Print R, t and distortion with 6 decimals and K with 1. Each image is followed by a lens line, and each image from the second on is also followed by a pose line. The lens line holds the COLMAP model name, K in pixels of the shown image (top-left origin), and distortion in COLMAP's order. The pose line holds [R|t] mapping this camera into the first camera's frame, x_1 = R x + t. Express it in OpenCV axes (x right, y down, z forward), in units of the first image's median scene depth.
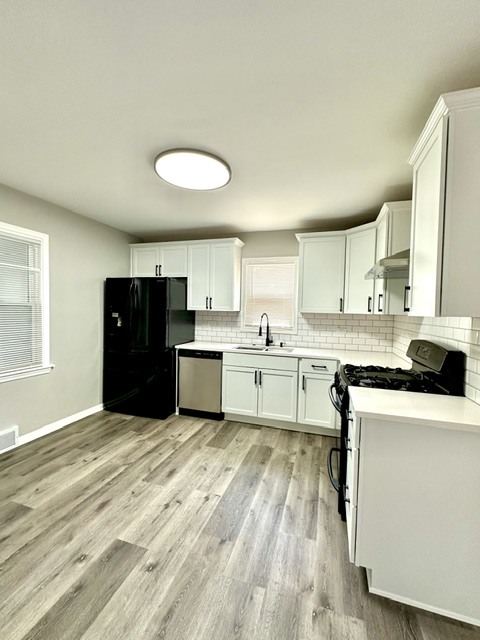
lens RADIAL K [[273.7, 0, 241.8], [0, 273.7, 320.3], [0, 0, 1]] dist [-0.001631, 0.000128]
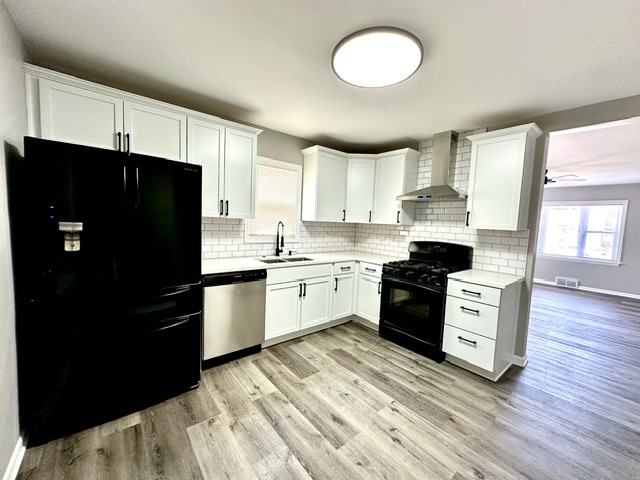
lens RADIAL K [[257.2, 0, 320.9], [0, 257.2, 240.8], [0, 0, 1]] dist [0.001473, 0.000383]
pose [[0.536385, -0.064739, 0.841487, -0.684790], [-0.002190, 0.996944, 0.078094, -0.033825], [-0.843971, -0.043731, 0.534604, 0.489633]]
